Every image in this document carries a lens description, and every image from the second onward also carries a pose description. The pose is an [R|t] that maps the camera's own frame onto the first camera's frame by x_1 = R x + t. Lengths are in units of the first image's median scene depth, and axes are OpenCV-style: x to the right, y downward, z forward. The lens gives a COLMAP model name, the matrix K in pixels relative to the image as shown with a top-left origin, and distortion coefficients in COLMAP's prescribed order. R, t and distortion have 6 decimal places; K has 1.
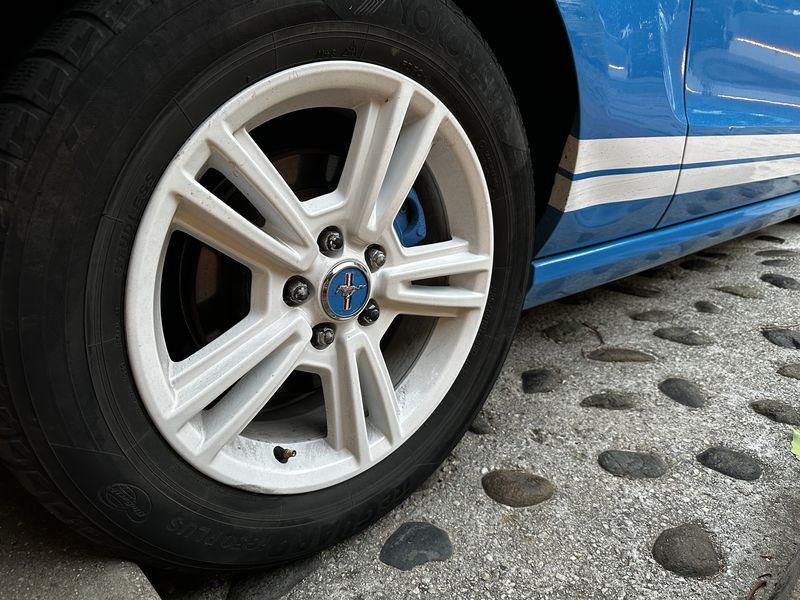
lens RADIAL K [[558.7, 0, 400.0], [0, 558.7, 300.0], [0, 0, 1]] dist [0.097281, -0.140333]
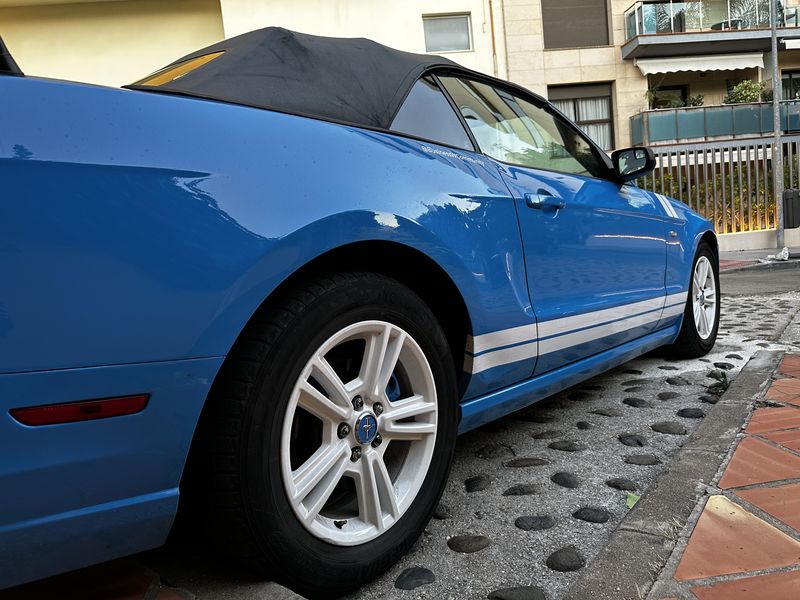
lens RADIAL K [[558.7, 0, 400.0], [0, 558.7, 300.0], [0, 0, 1]] dist [0.097281, -0.140333]
pose [[0.988857, -0.075552, 0.128270, -0.156647], [0.107281, 0.959039, -0.262174, 0.064175], [-0.103208, 0.273014, 0.956458, -0.793821]]
